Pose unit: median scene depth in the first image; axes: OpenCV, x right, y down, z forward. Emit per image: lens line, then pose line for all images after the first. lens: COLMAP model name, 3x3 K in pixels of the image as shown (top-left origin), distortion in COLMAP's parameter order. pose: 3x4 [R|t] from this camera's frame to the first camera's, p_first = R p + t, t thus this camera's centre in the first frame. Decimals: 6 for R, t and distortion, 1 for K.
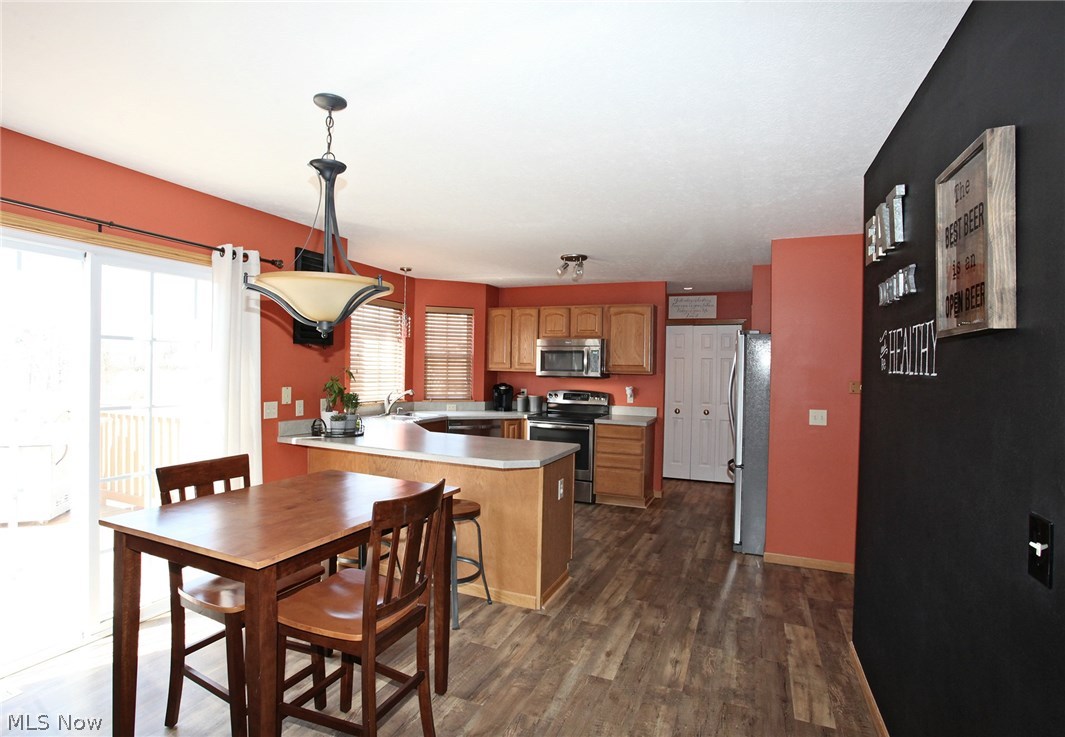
lens RADIAL K [[547.5, 0, 517.4], [0, 547.5, 370.1], [0, 0, 1]] dist [-0.036163, 0.000421]
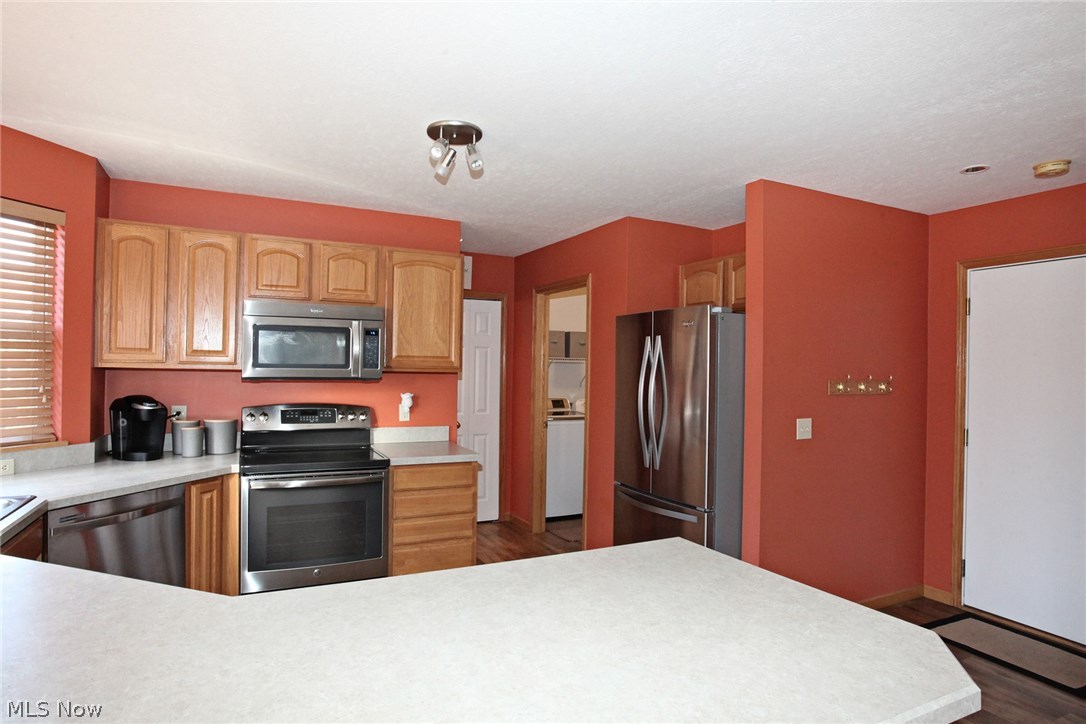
lens RADIAL K [[626.1, 0, 543.0], [0, 626.1, 362.0], [0, 0, 1]] dist [-0.047345, 0.031979]
pose [[0.634320, -0.002345, 0.773067, -0.218720], [-0.000074, 0.999995, 0.003094, -0.004894], [-0.773070, -0.002020, 0.634317, 0.474543]]
